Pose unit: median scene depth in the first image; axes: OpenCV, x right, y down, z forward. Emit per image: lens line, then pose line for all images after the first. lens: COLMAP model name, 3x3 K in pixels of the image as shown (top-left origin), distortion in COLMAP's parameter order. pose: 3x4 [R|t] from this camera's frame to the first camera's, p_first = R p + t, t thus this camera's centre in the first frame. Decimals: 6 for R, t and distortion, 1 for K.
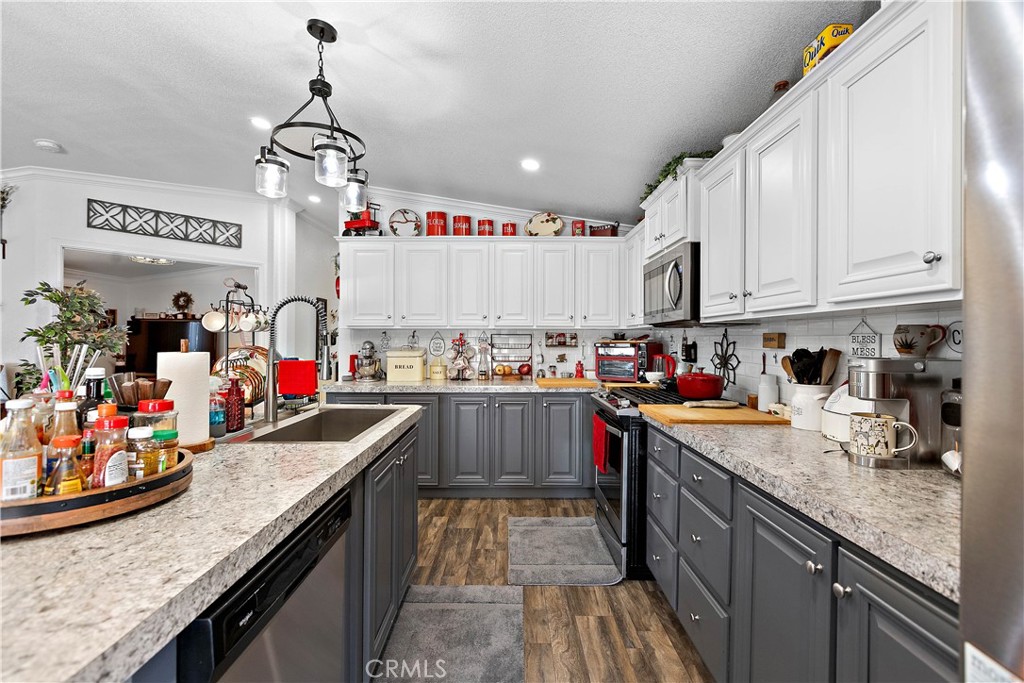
lens RADIAL K [[463.6, 0, 512.0], [0, 463.6, 341.5], [0, 0, 1]] dist [-0.002362, 0.000061]
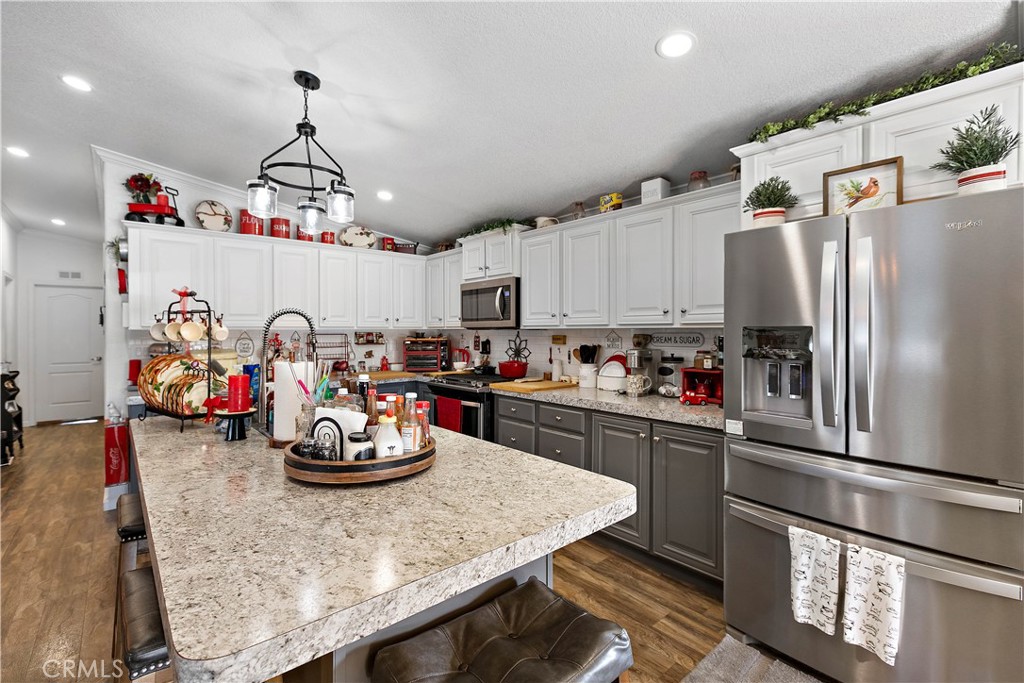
lens RADIAL K [[457.6, 0, 527.3], [0, 457.6, 334.9], [0, 0, 1]] dist [0.000822, 0.000099]
pose [[0.743839, -0.009973, 0.668284, -0.543144], [0.006246, 0.999949, 0.007970, -0.028236], [-0.668329, -0.001754, 0.743863, -0.153958]]
